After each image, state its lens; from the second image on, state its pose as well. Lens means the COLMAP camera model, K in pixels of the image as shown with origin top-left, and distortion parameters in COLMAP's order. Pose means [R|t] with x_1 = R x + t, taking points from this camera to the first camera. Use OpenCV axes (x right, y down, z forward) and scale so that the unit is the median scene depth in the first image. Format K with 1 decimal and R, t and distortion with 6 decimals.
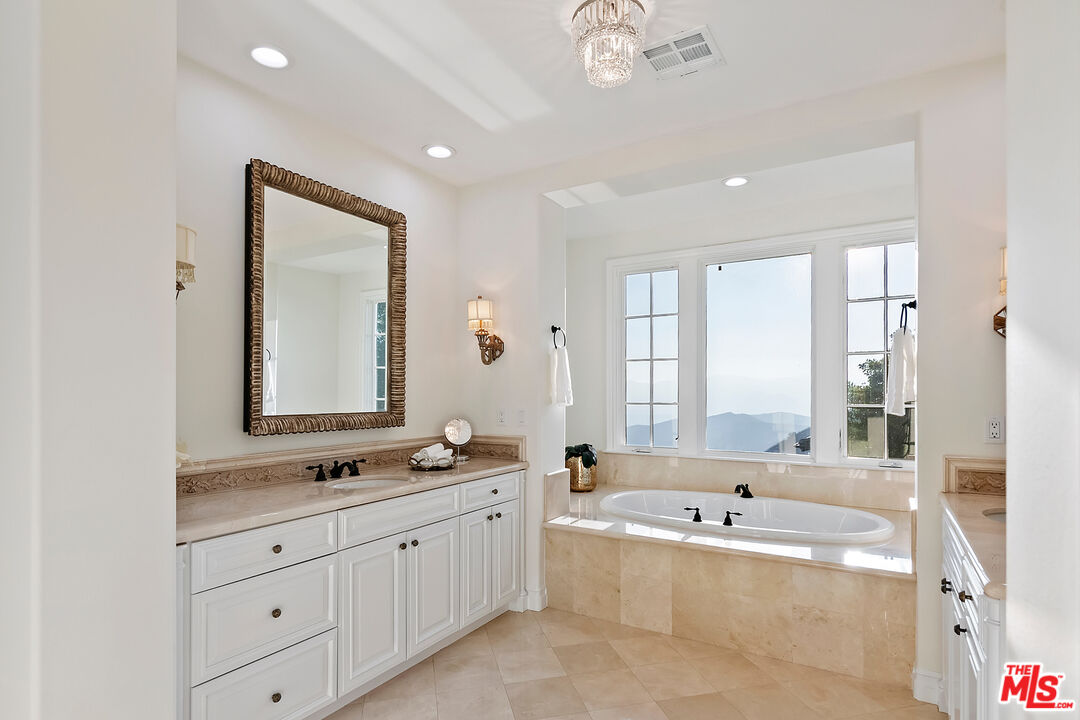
lens RADIAL K [[547.7, 0, 551.9], [0, 547.7, 392.0], [0, 0, 1]] dist [0.004300, -0.000960]
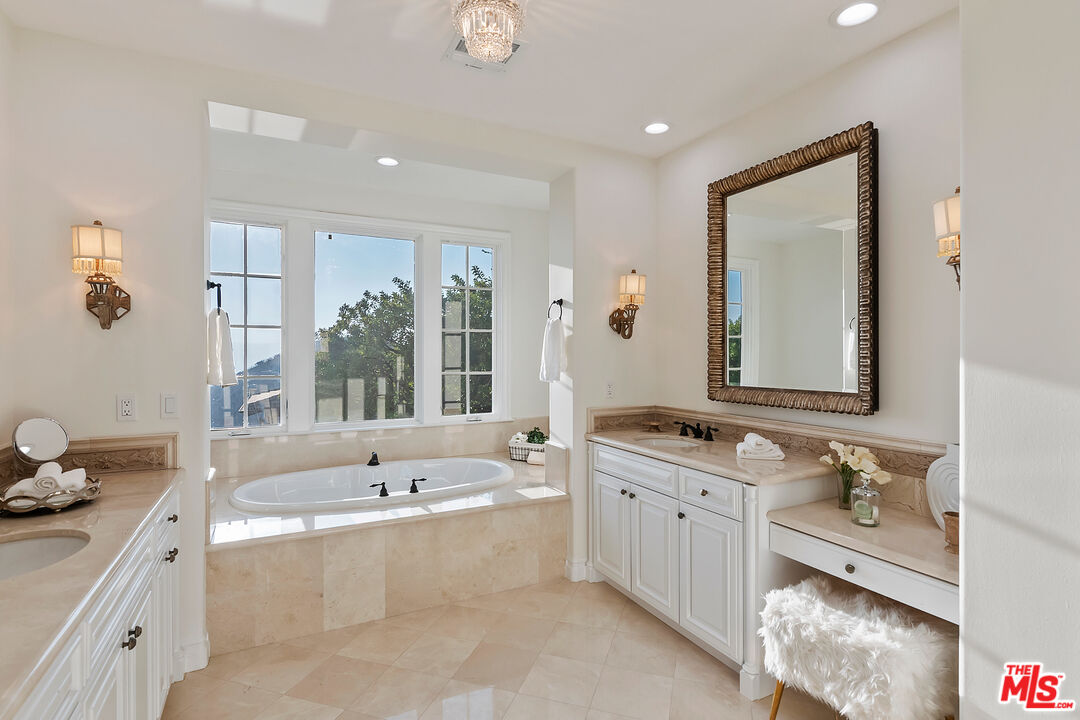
lens RADIAL K [[523.9, 0, 536.8], [0, 523.9, 356.4], [0, 0, 1]] dist [0.001061, 0.000007]
pose [[0.543154, -0.003797, 0.839624, -0.391922], [0.001953, 0.999993, 0.003259, -0.020316], [-0.839631, -0.000130, 0.543158, 0.257705]]
